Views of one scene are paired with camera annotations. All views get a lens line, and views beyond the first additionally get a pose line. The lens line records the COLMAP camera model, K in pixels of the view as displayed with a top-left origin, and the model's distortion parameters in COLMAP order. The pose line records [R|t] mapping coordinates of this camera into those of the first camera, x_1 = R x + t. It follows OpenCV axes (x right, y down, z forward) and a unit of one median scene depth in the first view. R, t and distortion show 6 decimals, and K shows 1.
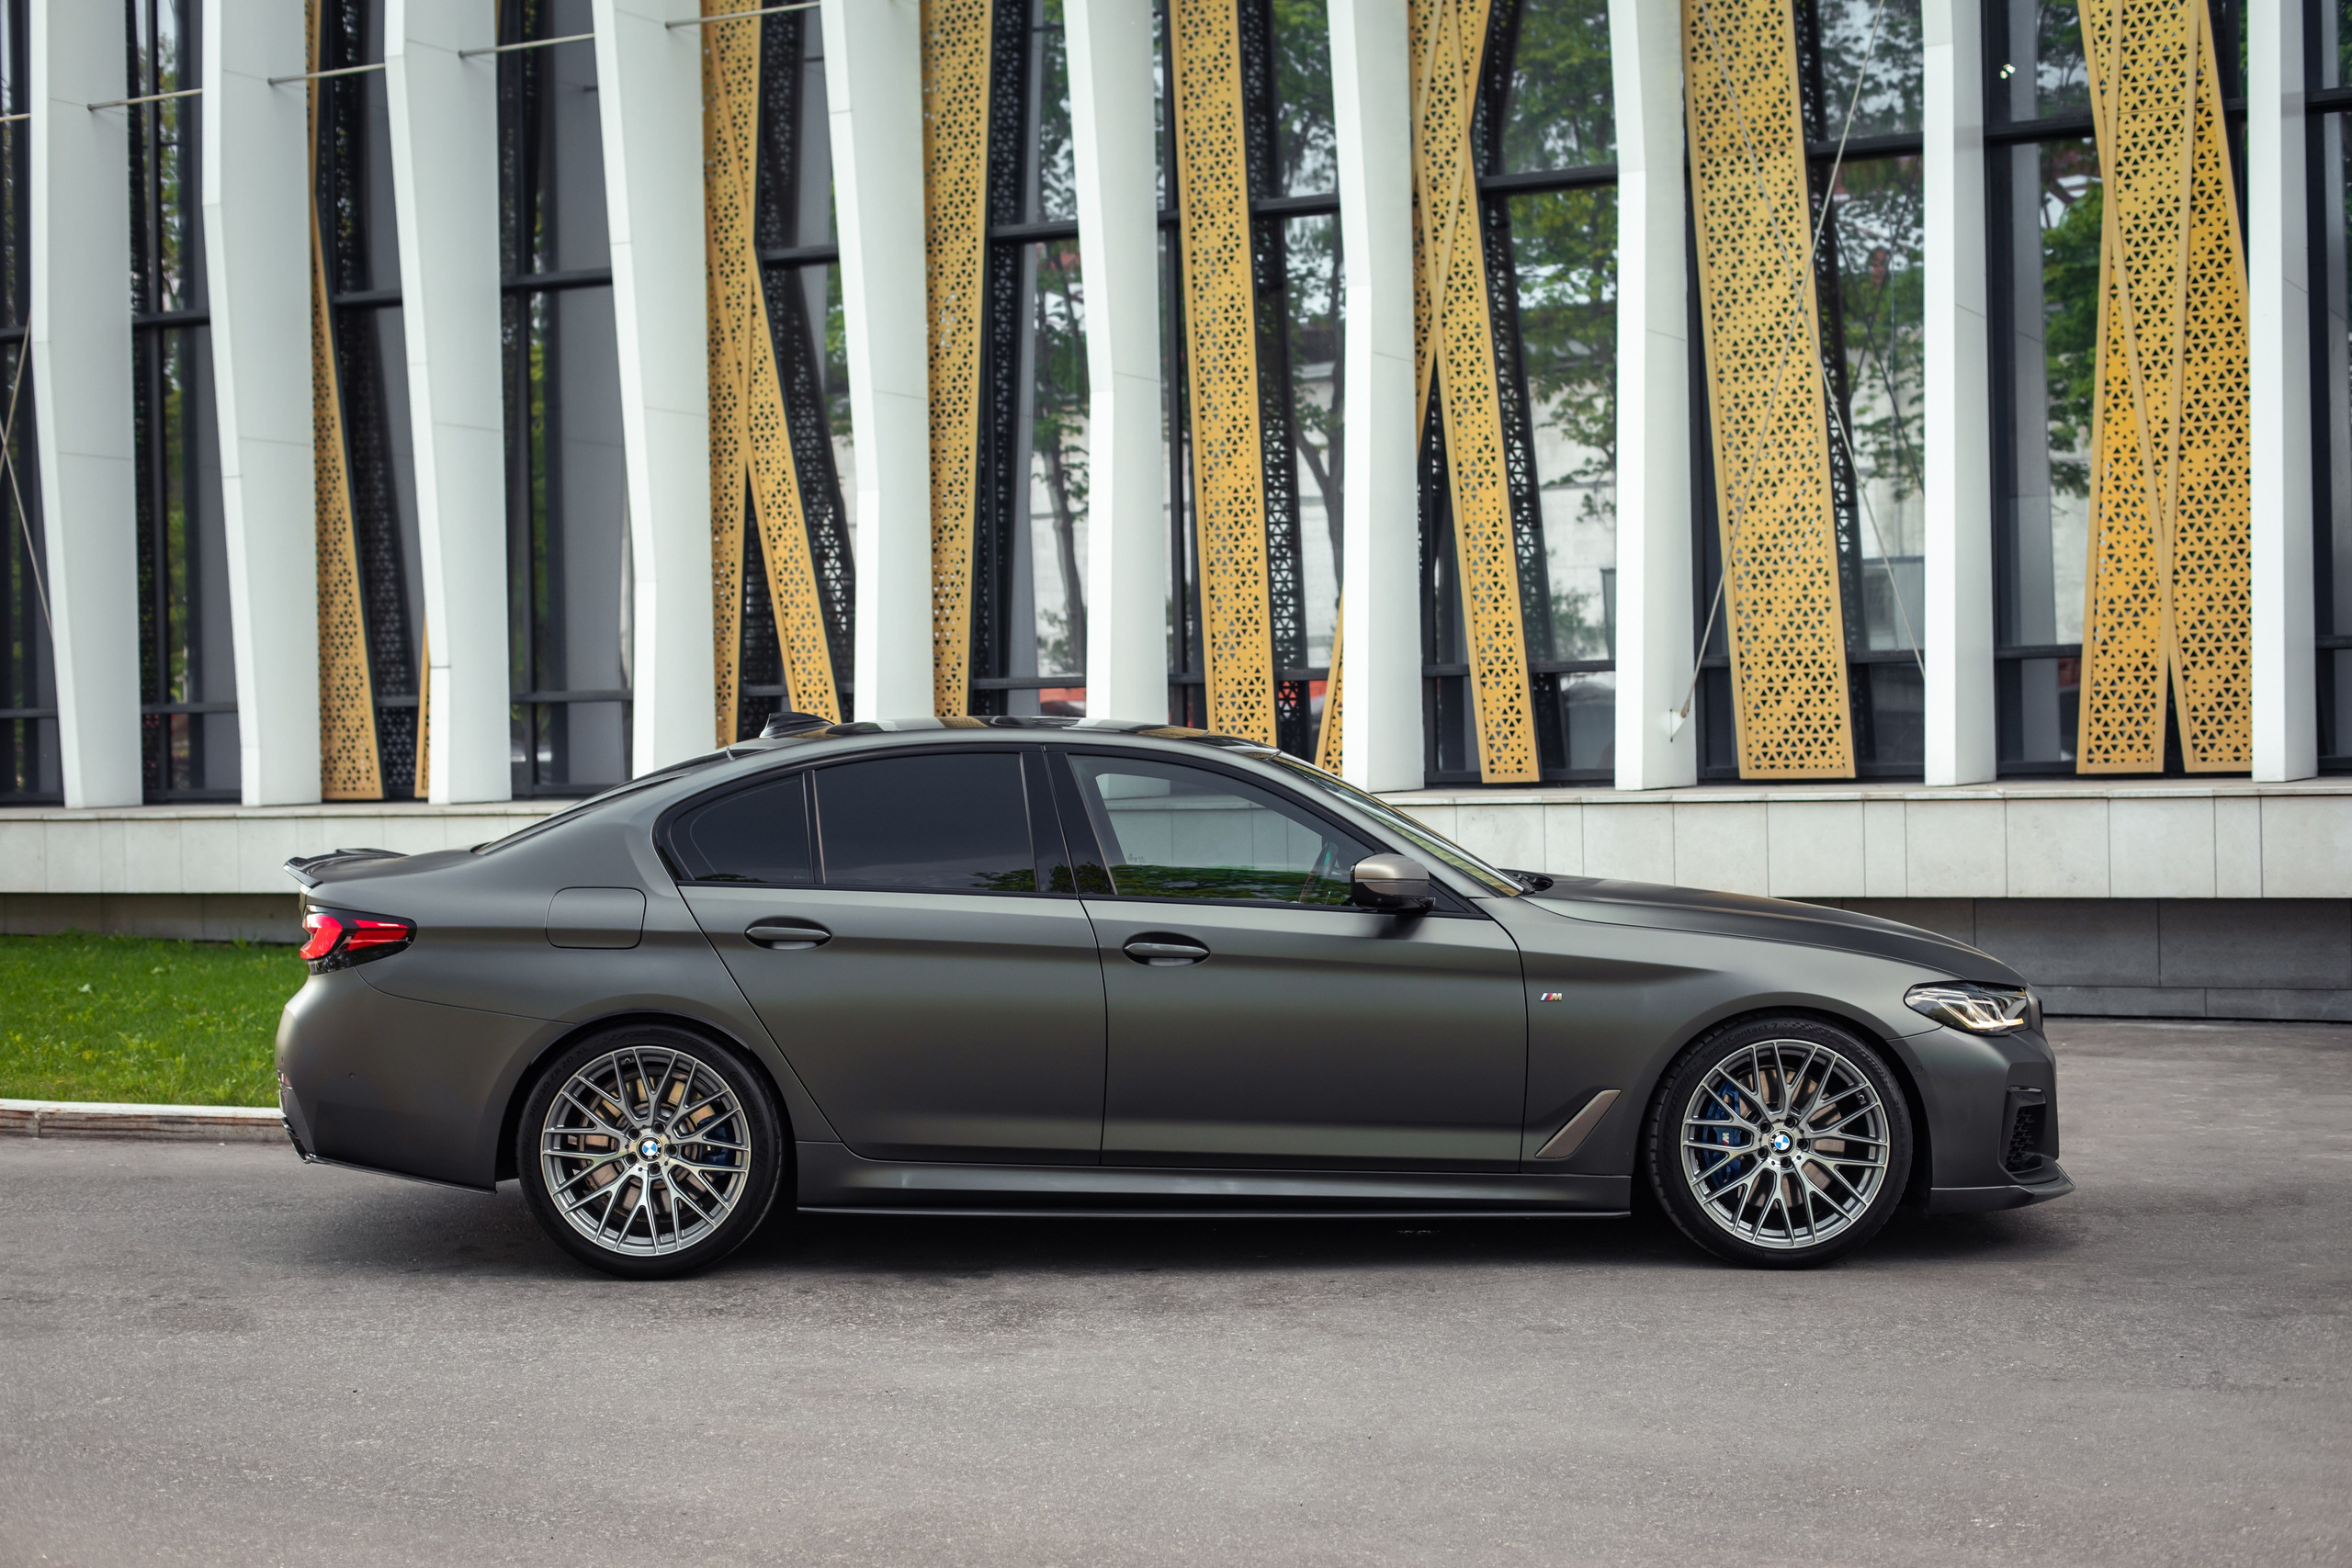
lens RADIAL K [[3330.8, 0, 1171.8], [0, 3330.8, 778.3], [0, 0, 1]] dist [0.018211, 0.000000]
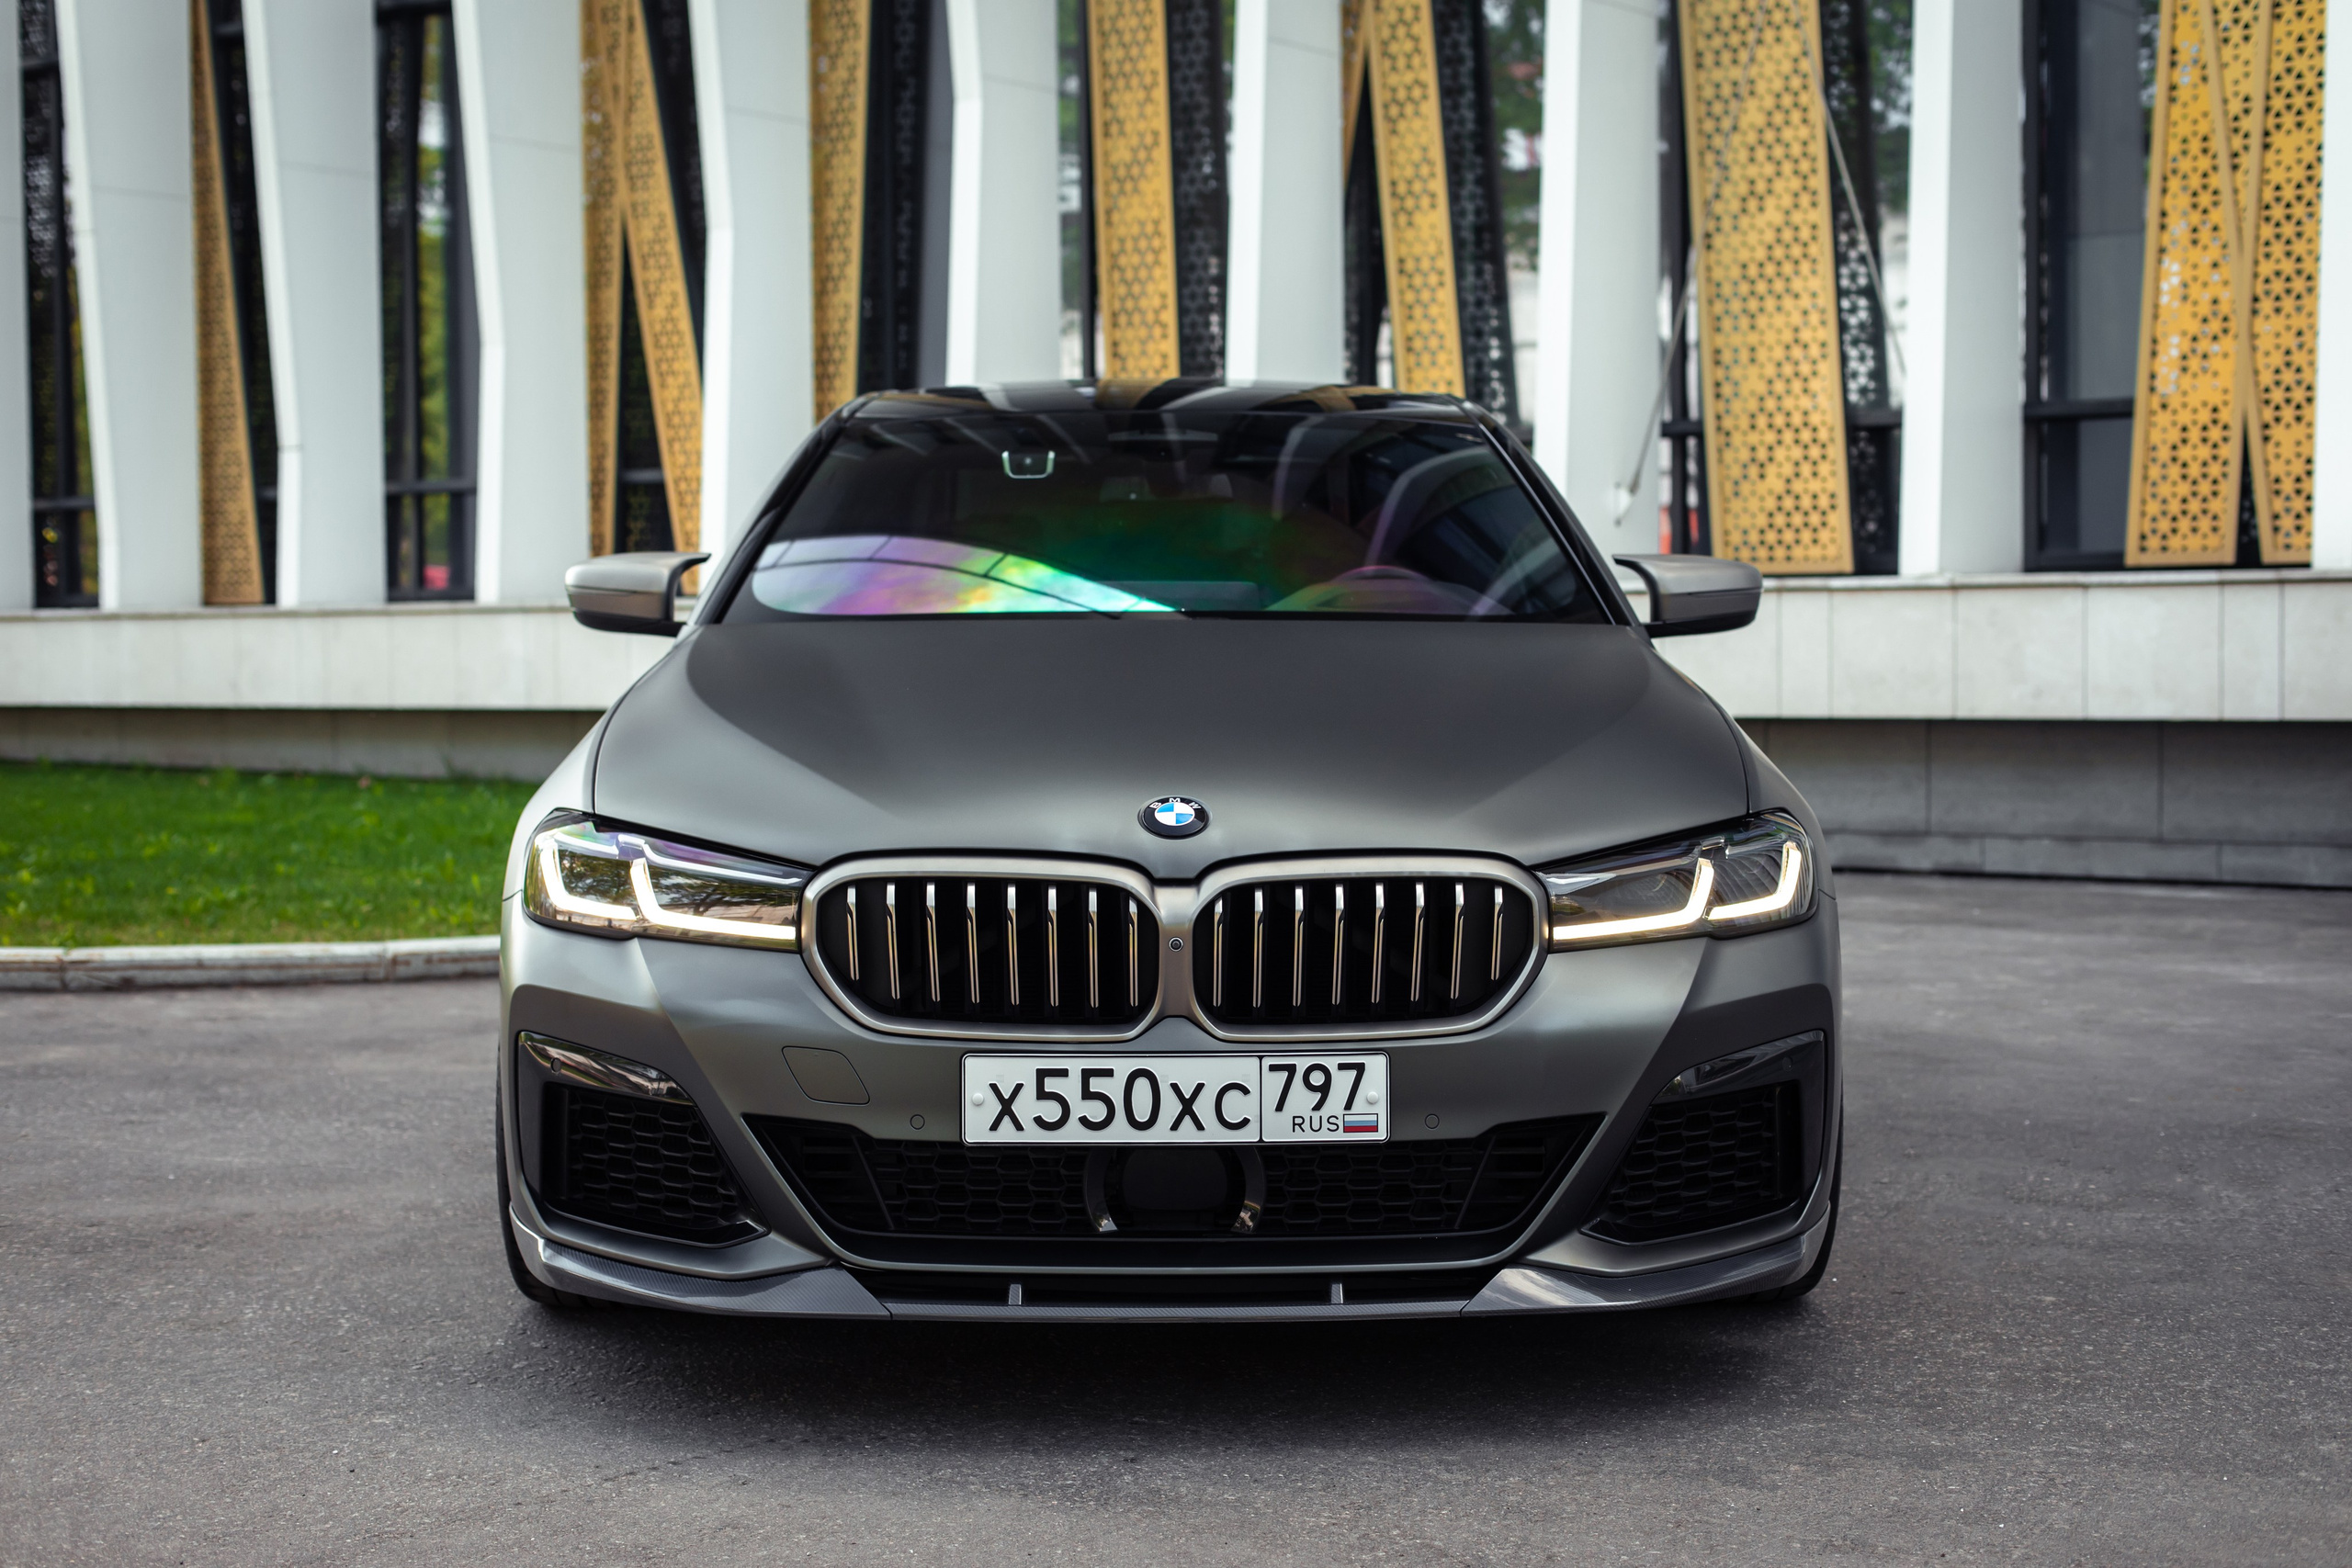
lens RADIAL K [[3418.5, 0, 1194.0], [0, 3418.5, 768.8], [0, 0, 1]] dist [0.011804, 0.000000]
pose [[0.989837, 0.014815, -0.141435, 0.152076], [-0.009876, 0.999319, 0.035556, 0.017129], [0.141866, -0.033798, 0.989309, 0.168948]]
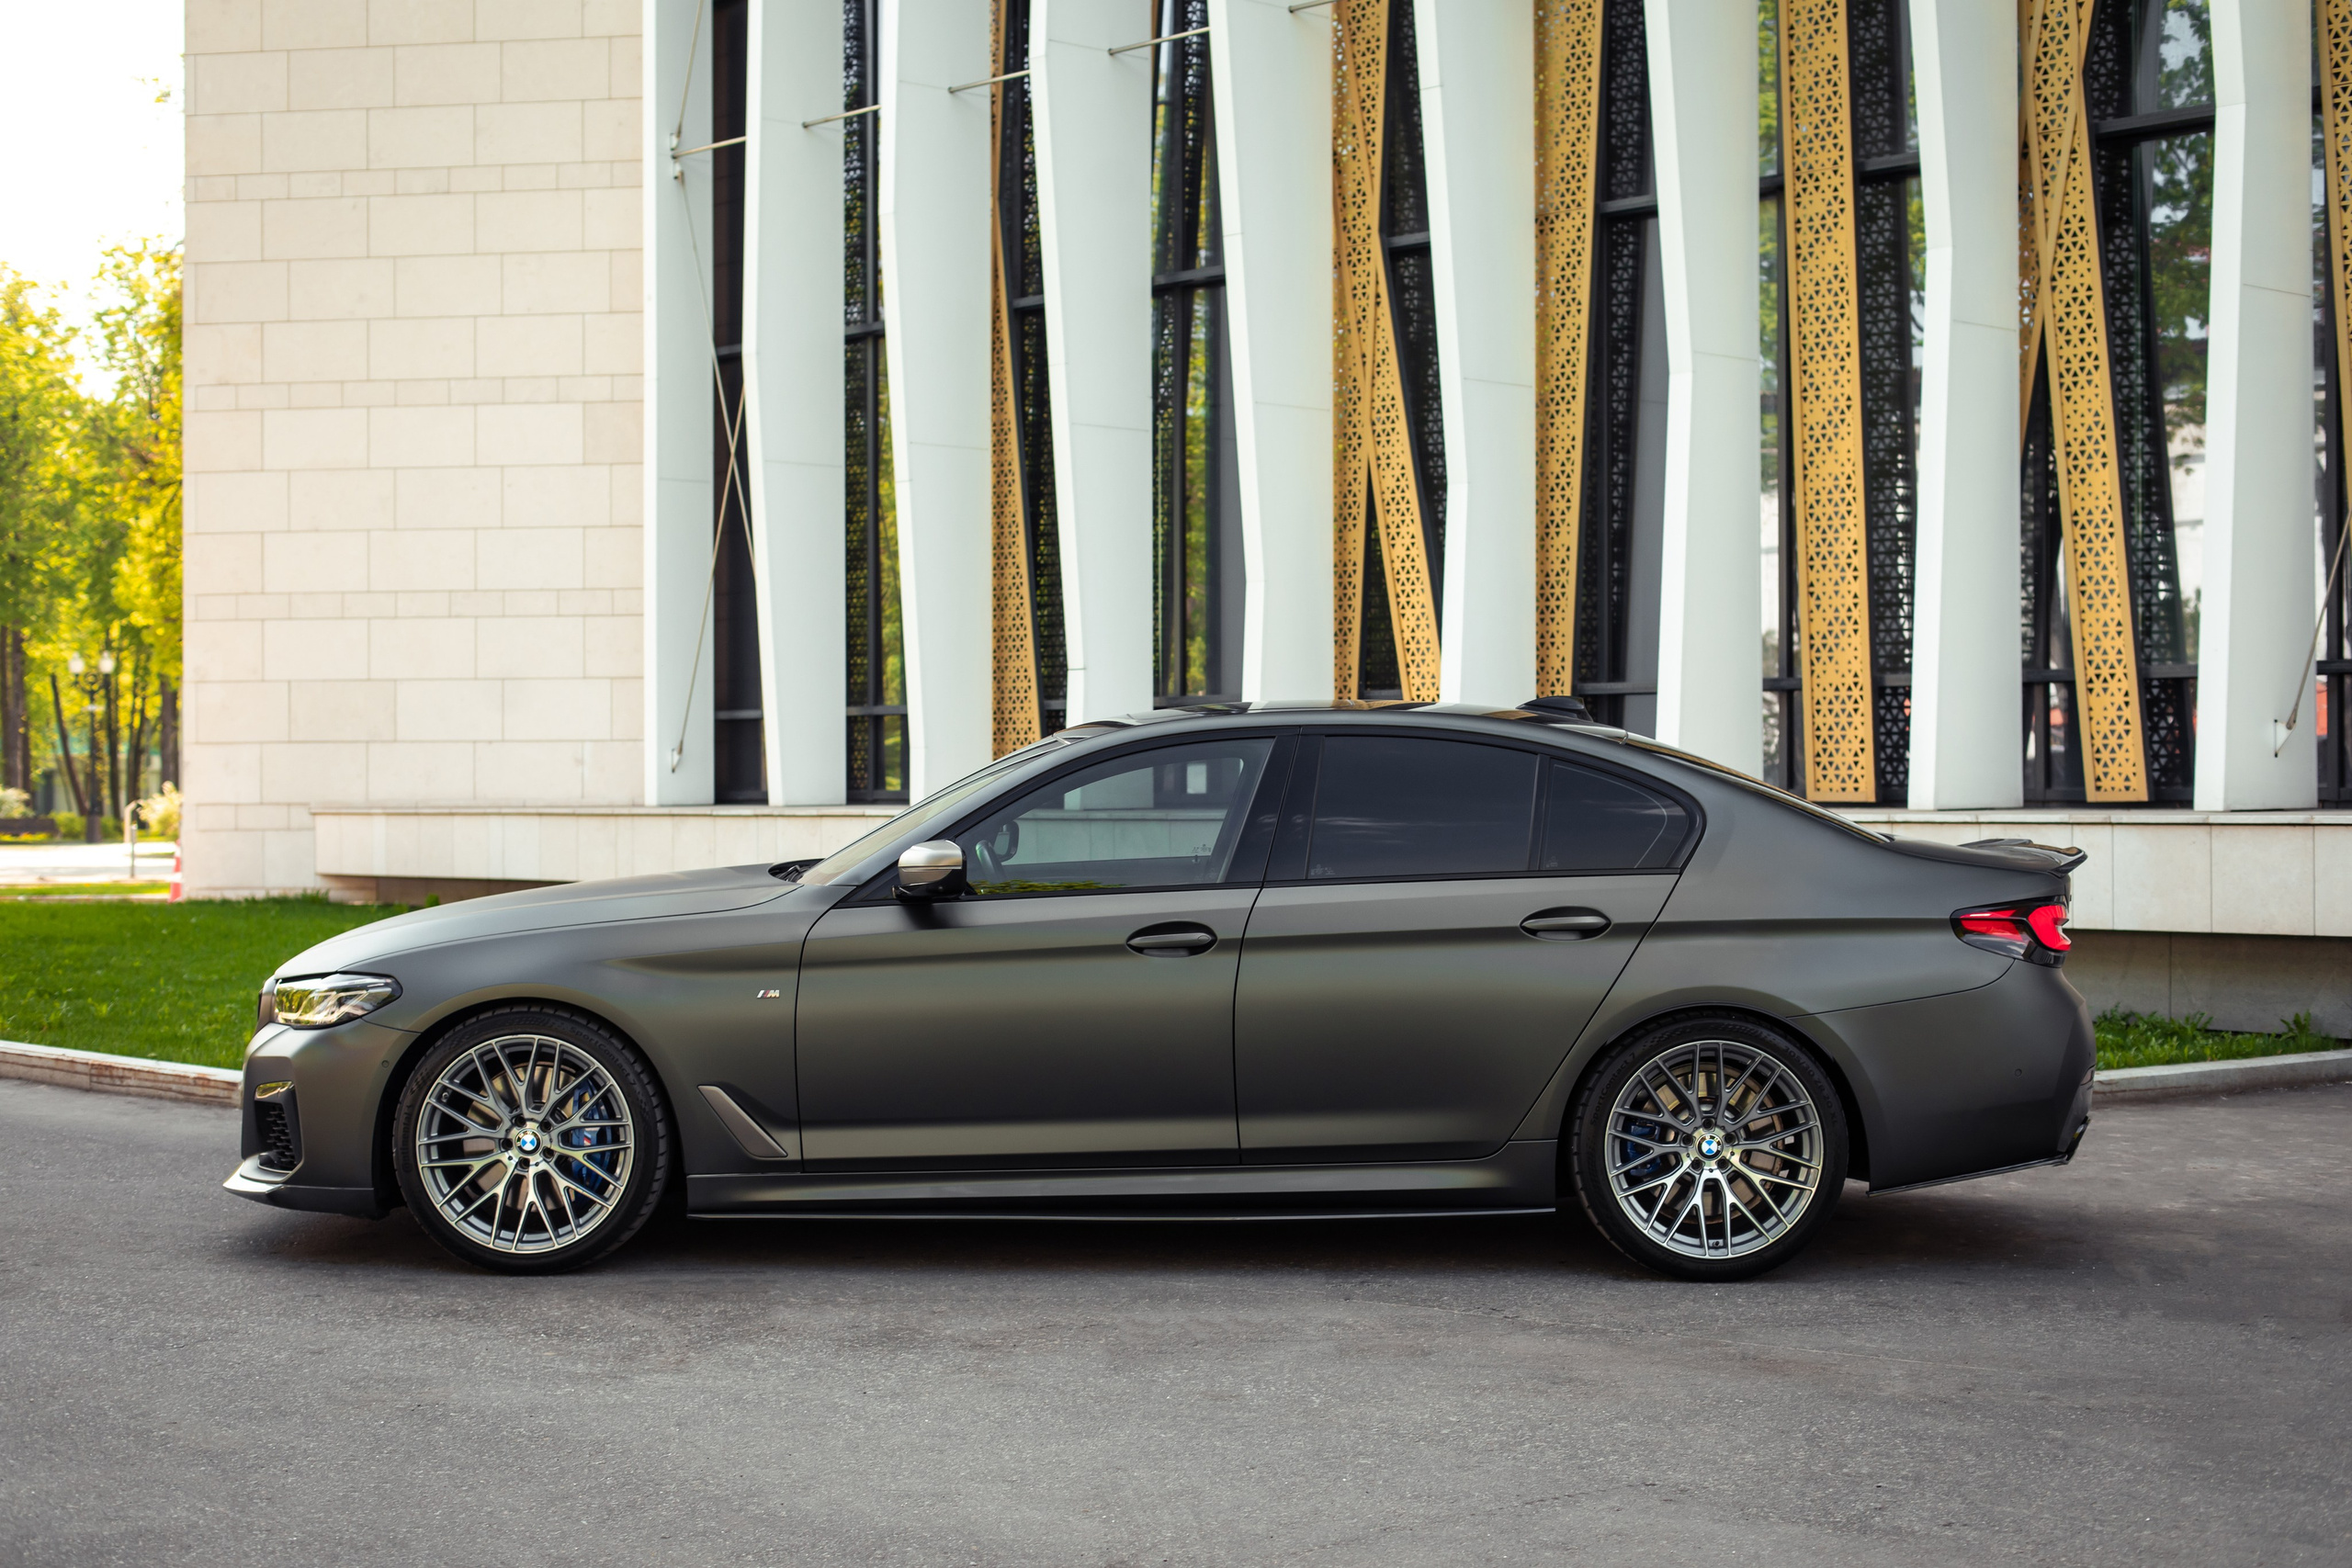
lens RADIAL K [[3418.5, 0, 1172.2], [0, 3418.5, 766.6], [0, 0, 1]] dist [0.011804, 0.000000]
pose [[0.942534, 0.013443, -0.333840, 0.161895], [-0.016719, 0.999836, -0.006940, 0.002372], [0.333692, 0.012123, 0.942604, 0.055322]]
